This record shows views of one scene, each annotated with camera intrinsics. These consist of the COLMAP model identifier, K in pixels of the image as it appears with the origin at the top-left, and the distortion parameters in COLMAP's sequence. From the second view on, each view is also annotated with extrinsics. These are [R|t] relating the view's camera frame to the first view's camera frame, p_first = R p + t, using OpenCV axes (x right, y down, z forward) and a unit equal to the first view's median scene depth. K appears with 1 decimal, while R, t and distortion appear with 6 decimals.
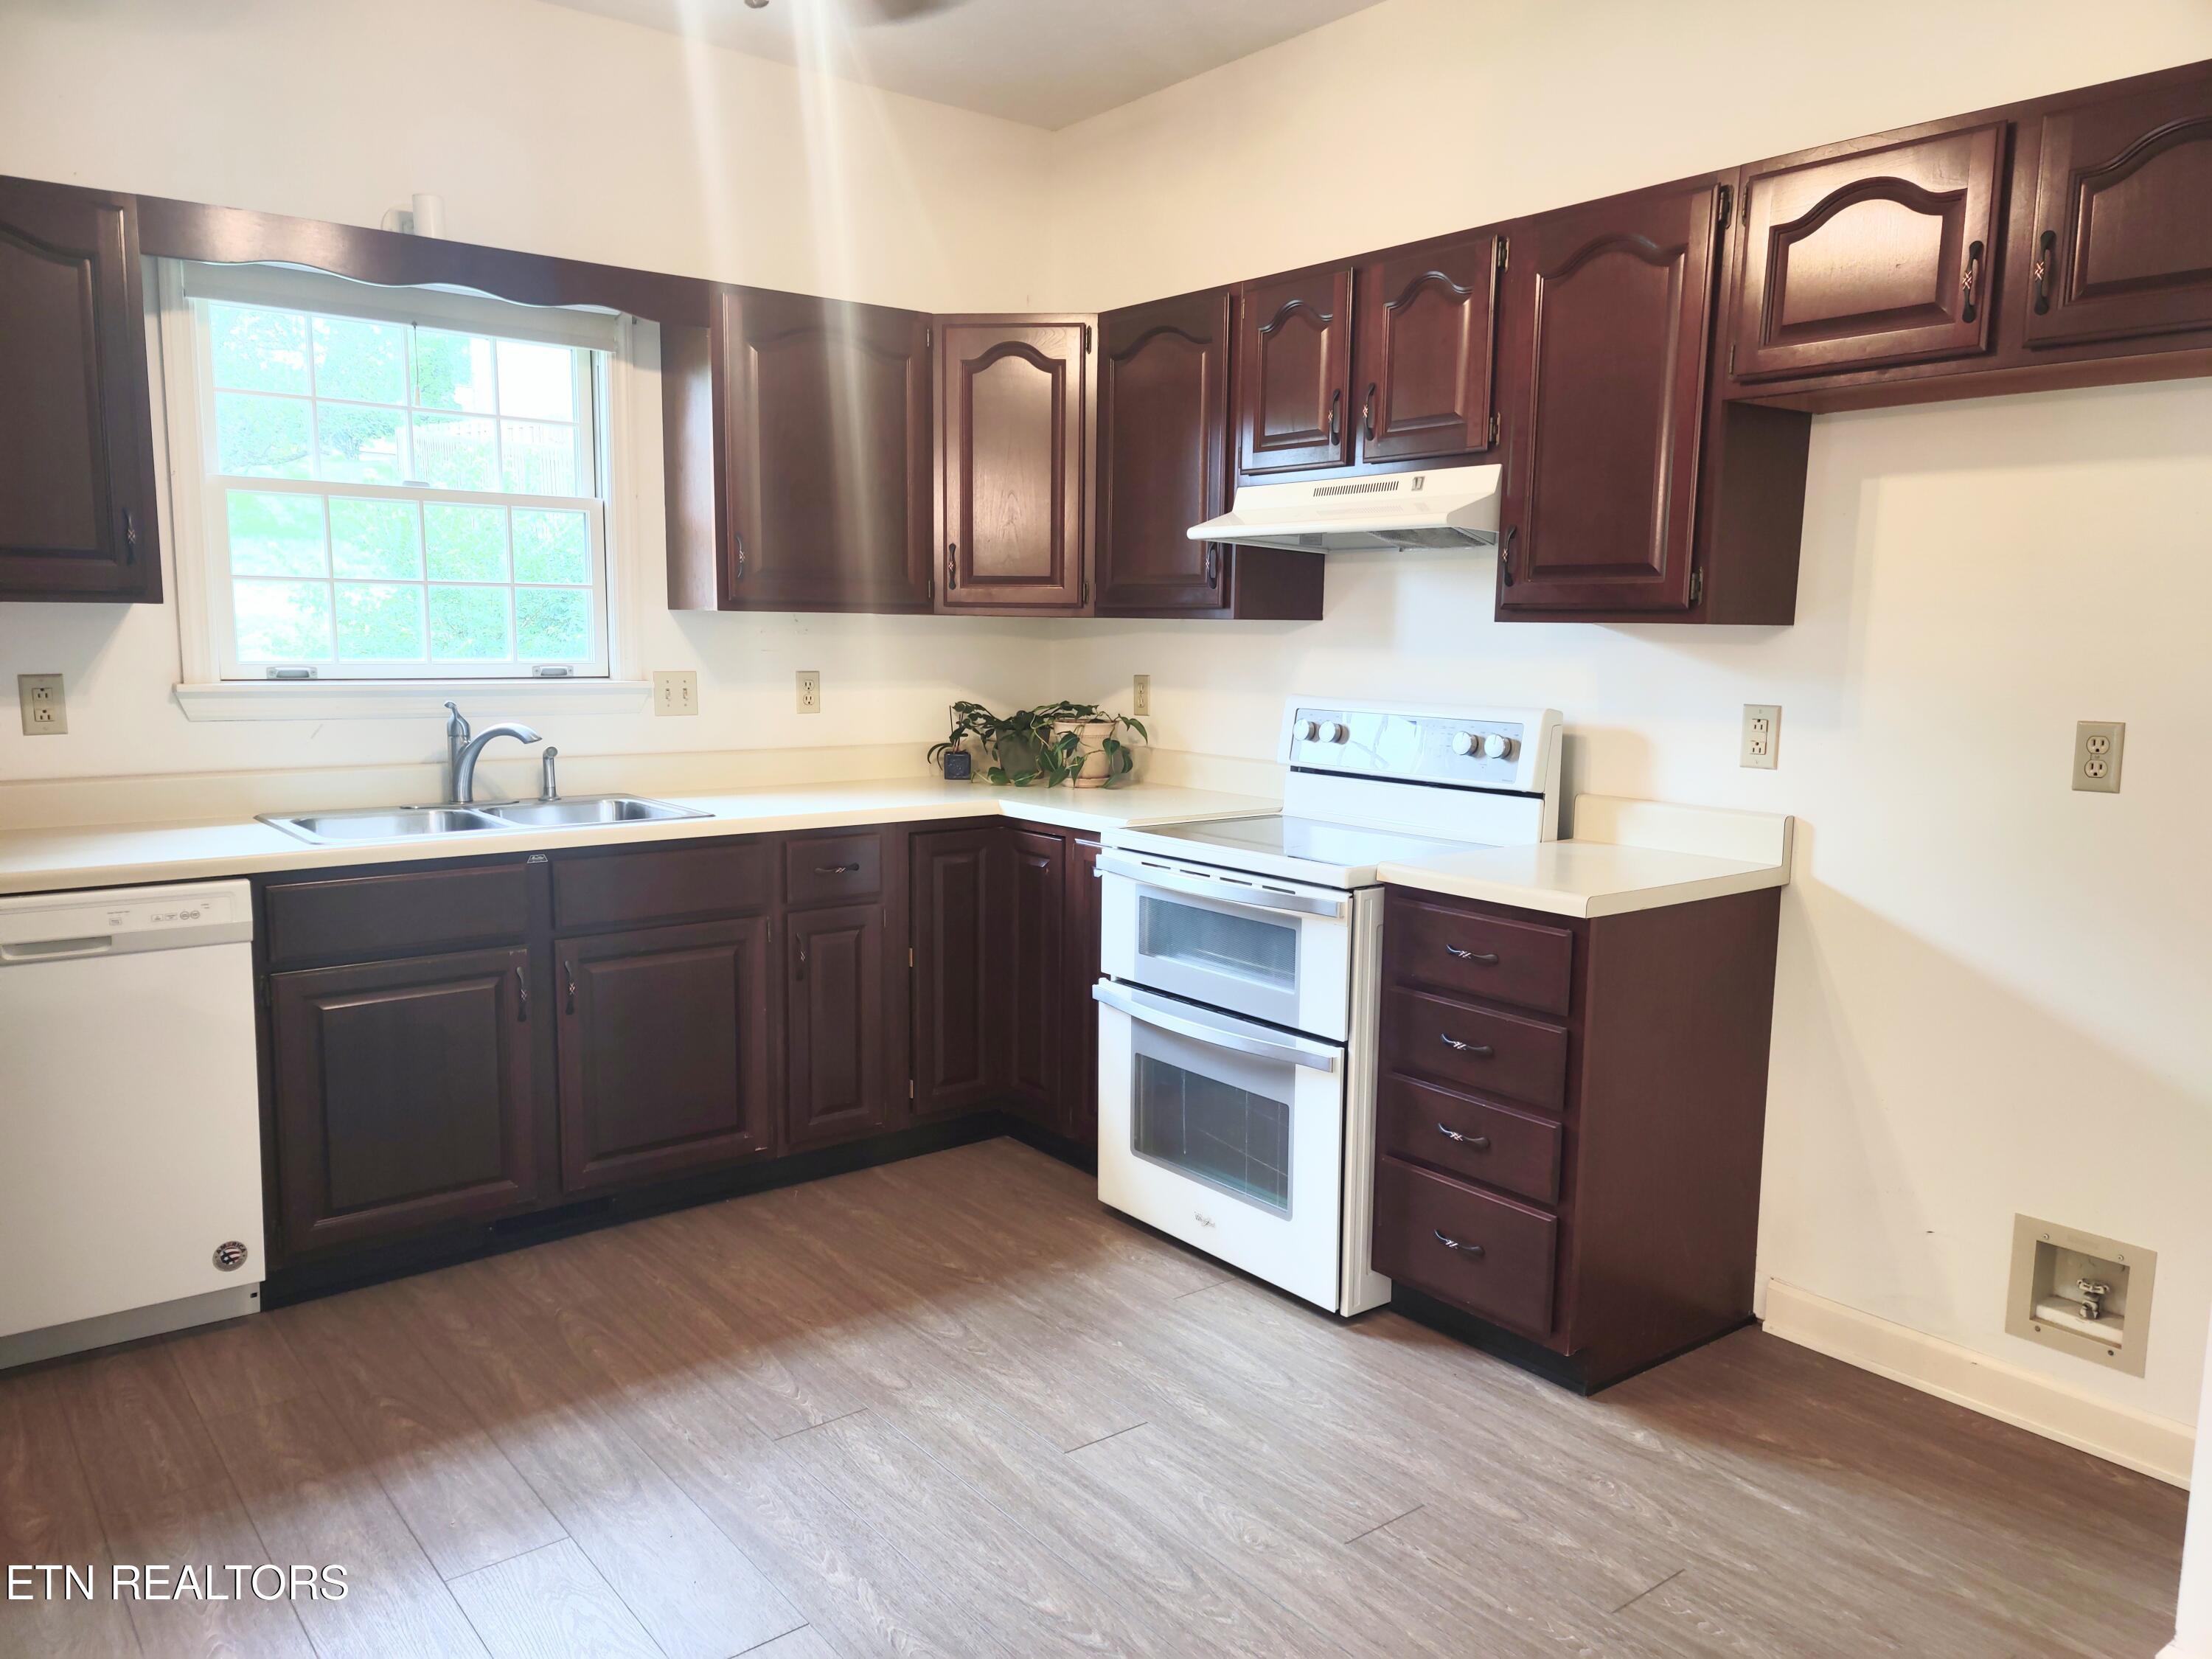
lens RADIAL K [[1626.1, 0, 1108.2], [0, 1626.1, 864.2], [0, 0, 1]] dist [0.000251, -0.001938]
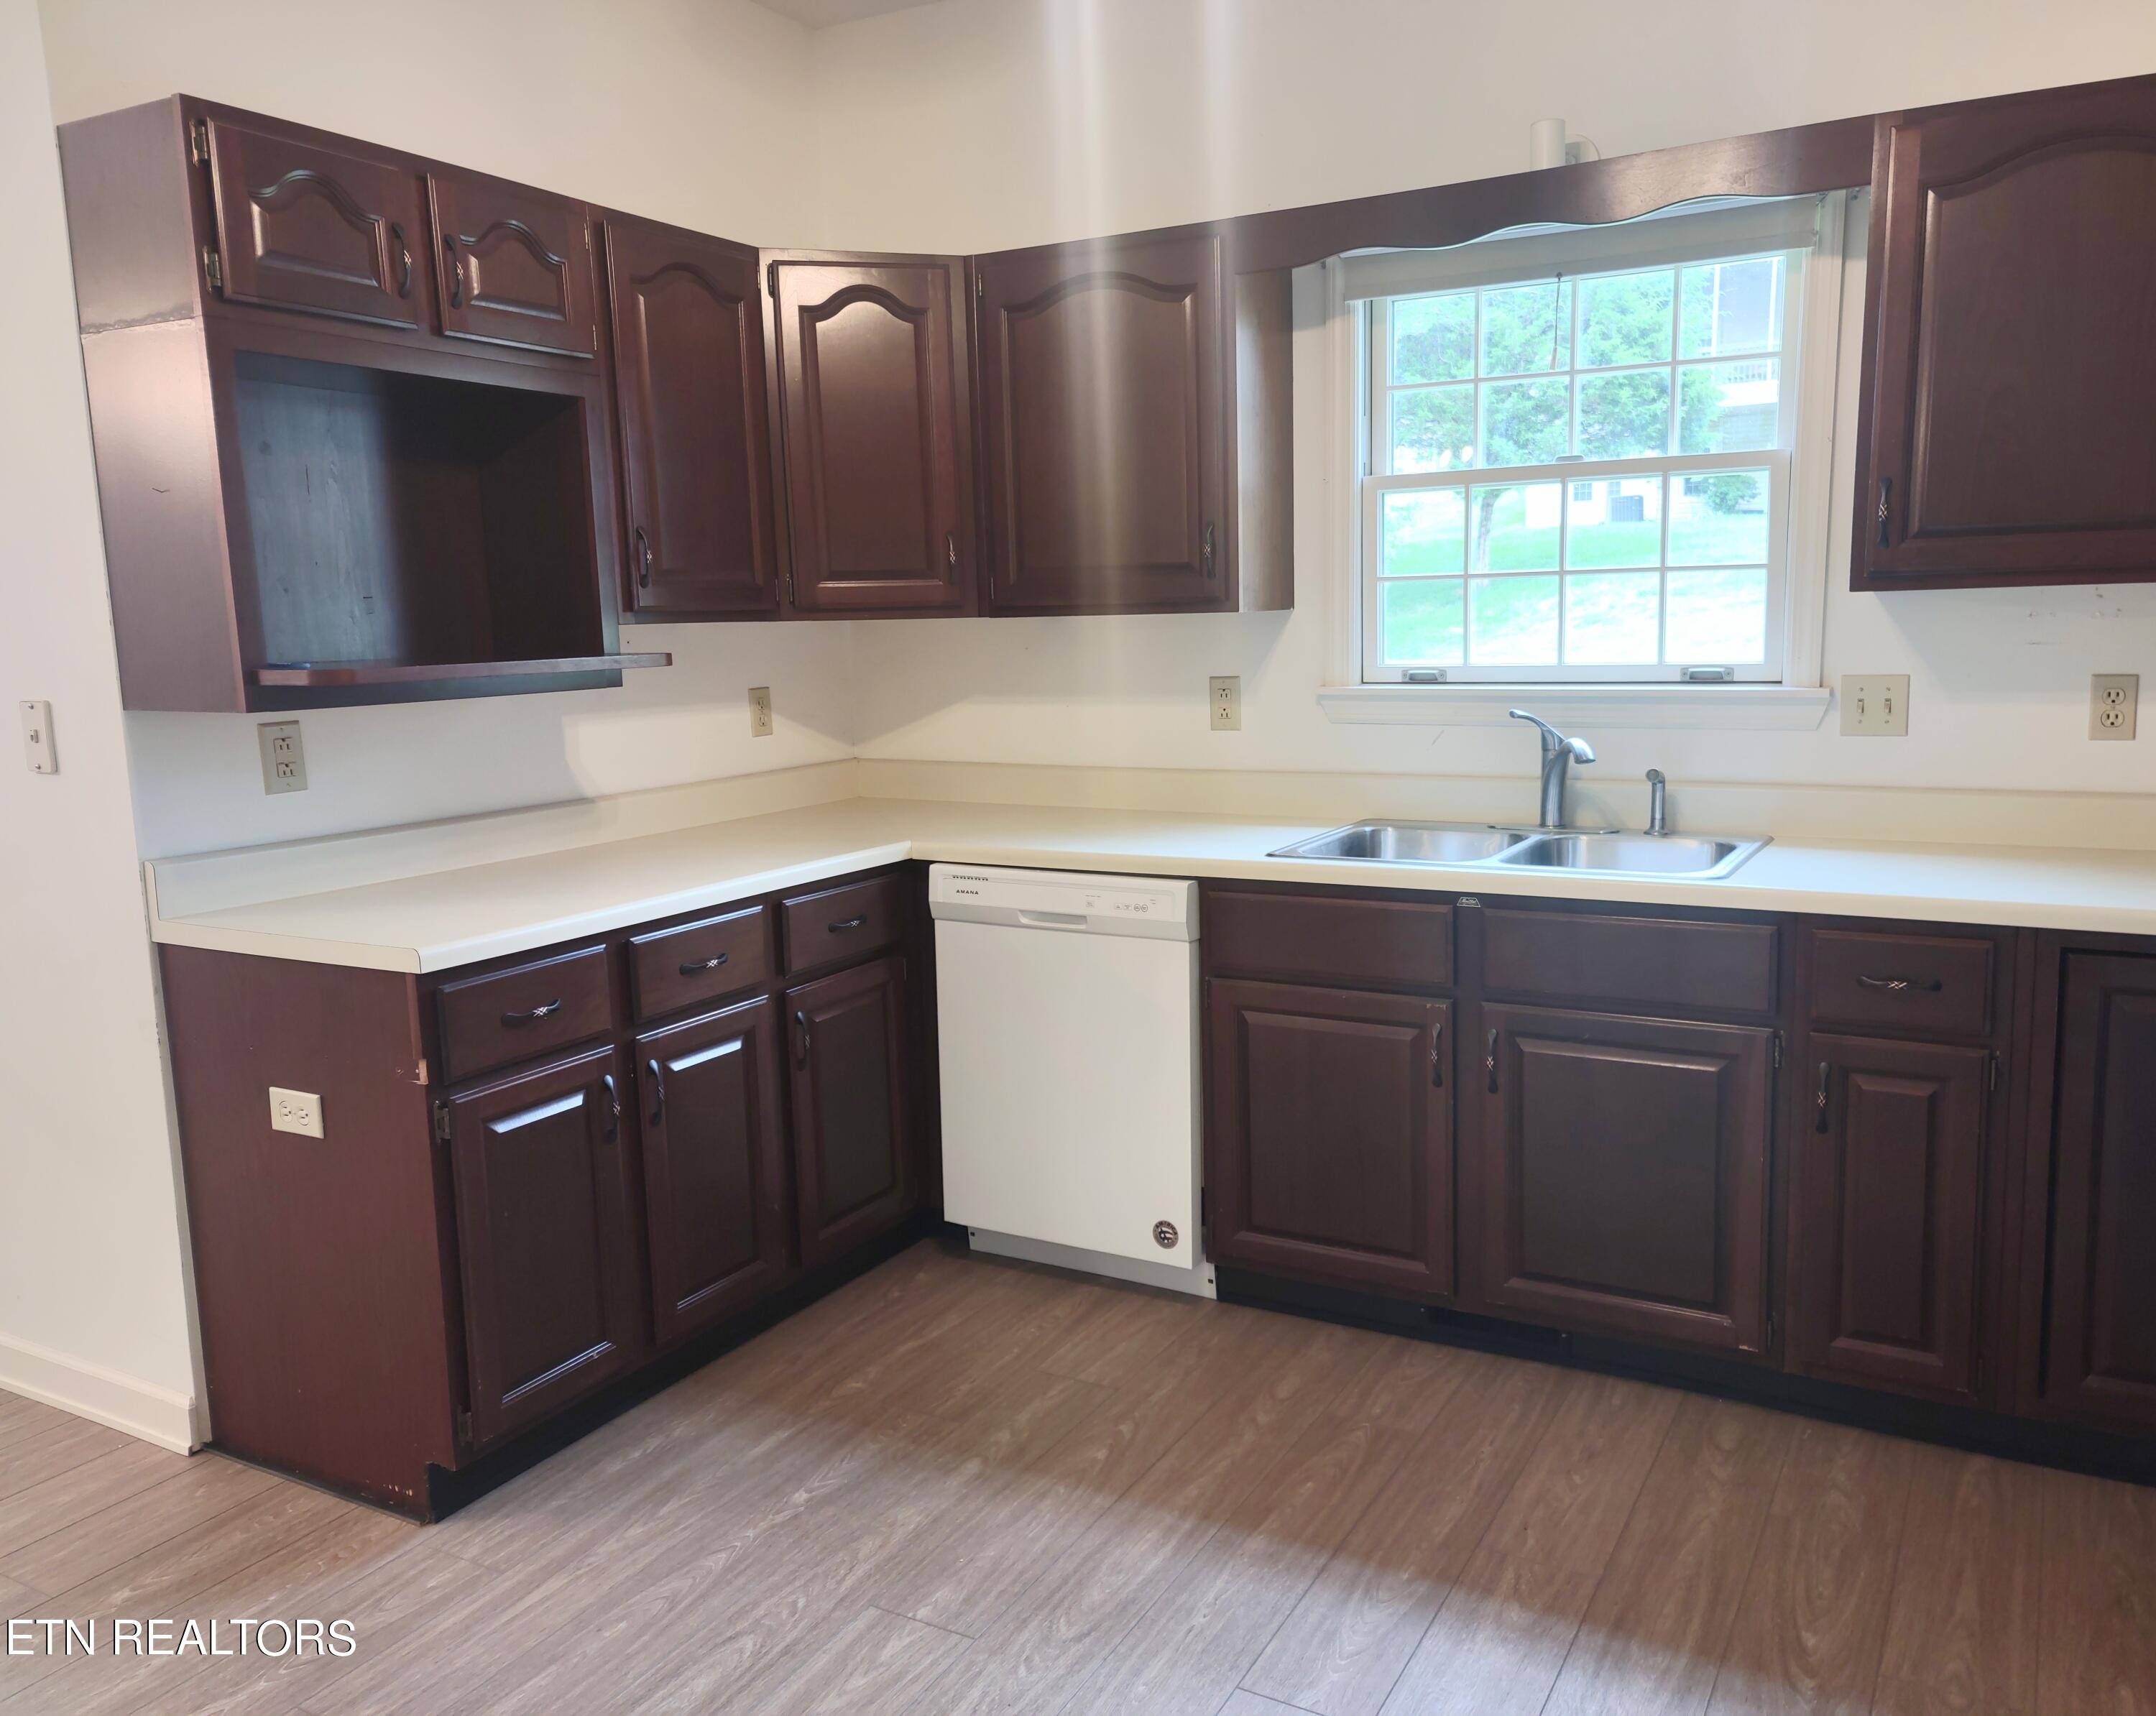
lens RADIAL K [[1648.2, 0, 1078.0], [0, 1648.2, 858.0], [0, 0, 1]] dist [0.047921, -0.003394]
pose [[0.373158, 0.115923, -0.920497, 0.371080], [-0.105404, 0.991037, 0.082077, -0.077227], [0.921761, 0.066397, 0.382032, 0.494807]]
